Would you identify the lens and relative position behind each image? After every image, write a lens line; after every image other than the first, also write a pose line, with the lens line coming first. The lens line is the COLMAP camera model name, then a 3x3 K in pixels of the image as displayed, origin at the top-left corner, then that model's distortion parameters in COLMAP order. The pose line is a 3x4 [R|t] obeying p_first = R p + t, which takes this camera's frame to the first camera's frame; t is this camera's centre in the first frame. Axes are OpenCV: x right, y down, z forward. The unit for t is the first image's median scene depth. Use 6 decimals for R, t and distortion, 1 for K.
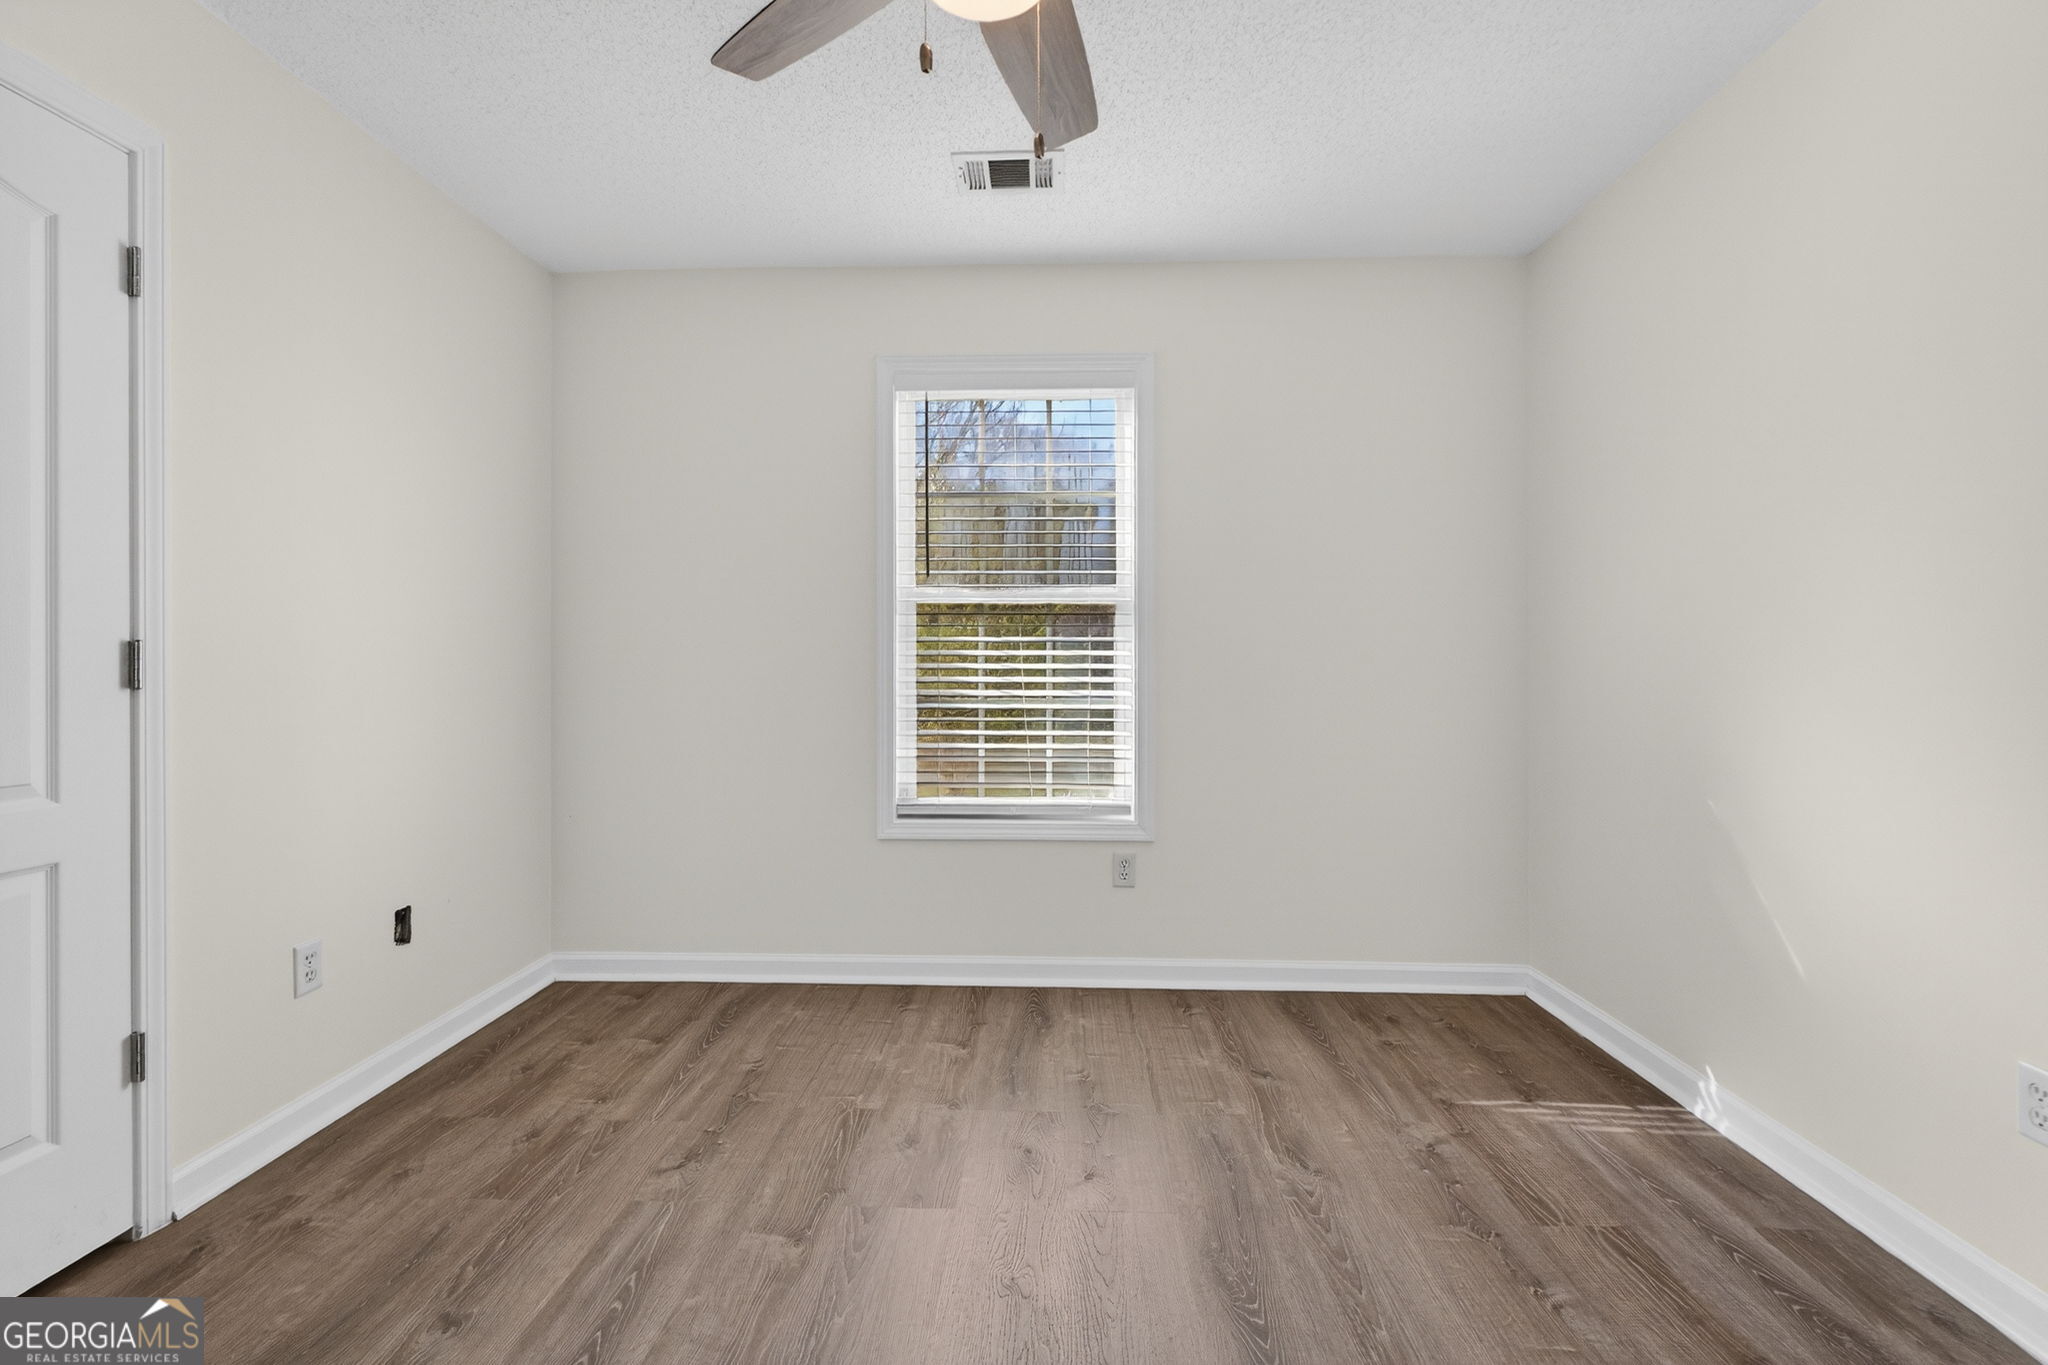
lens RADIAL K [[851.4, 0, 1024.1], [0, 851.4, 682.2], [0, 0, 1]] dist [-0.000285, -0.004329]
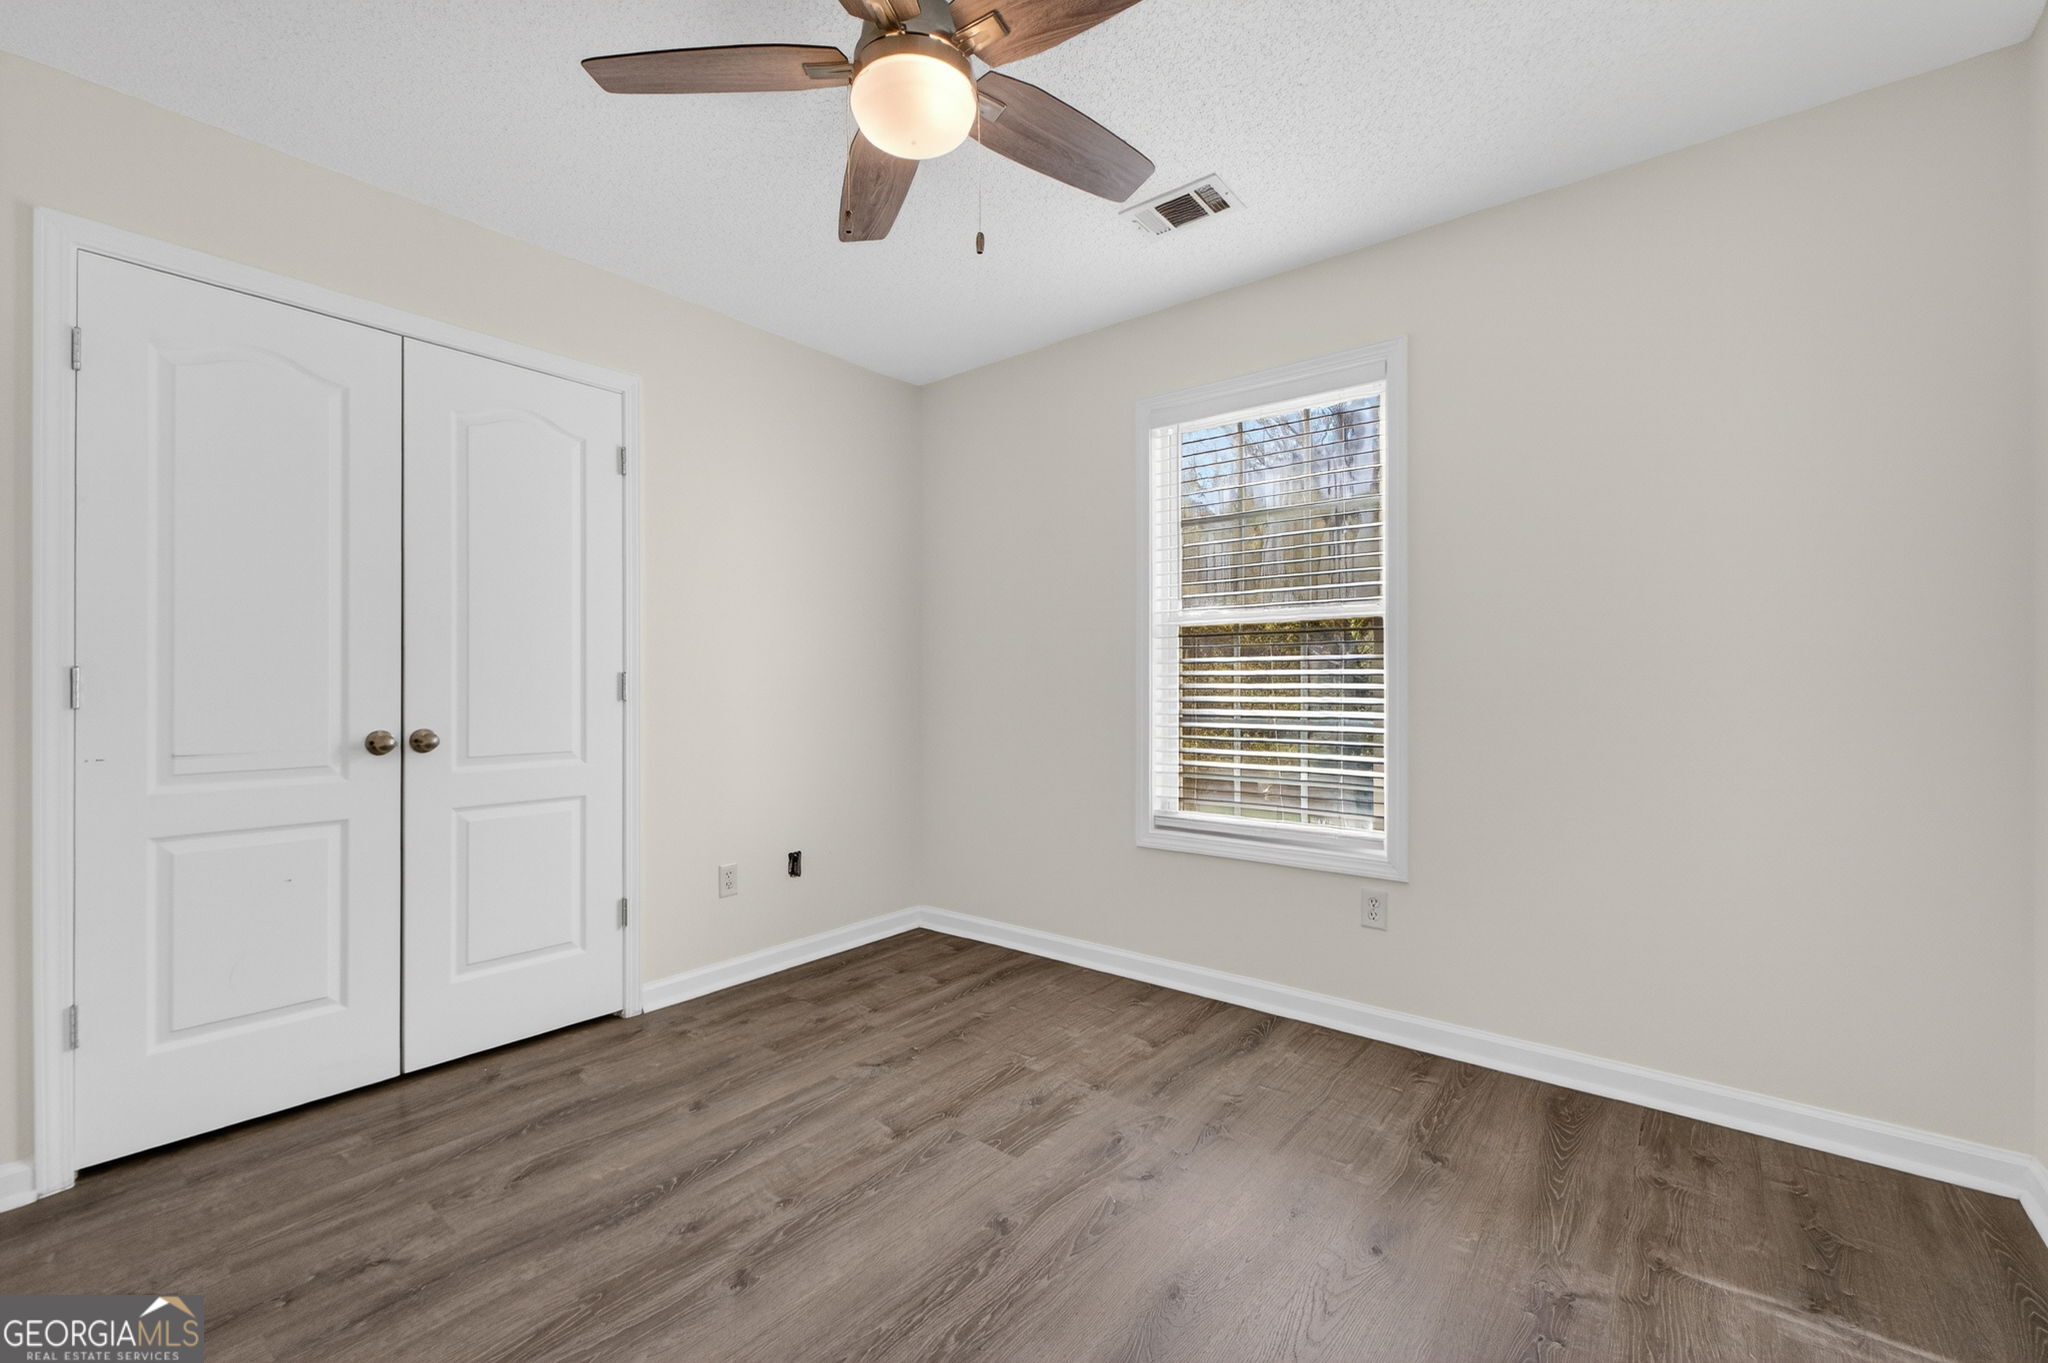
lens RADIAL K [[852.4, 0, 1033.3], [0, 852.4, 702.2], [0, 0, 1]] dist [-0.008640, 0.000194]
pose [[0.806053, 0.010707, -0.591747, 0.373799], [-0.009581, 0.999941, 0.005043, -0.002709], [0.591766, 0.001605, 0.806108, 0.050356]]
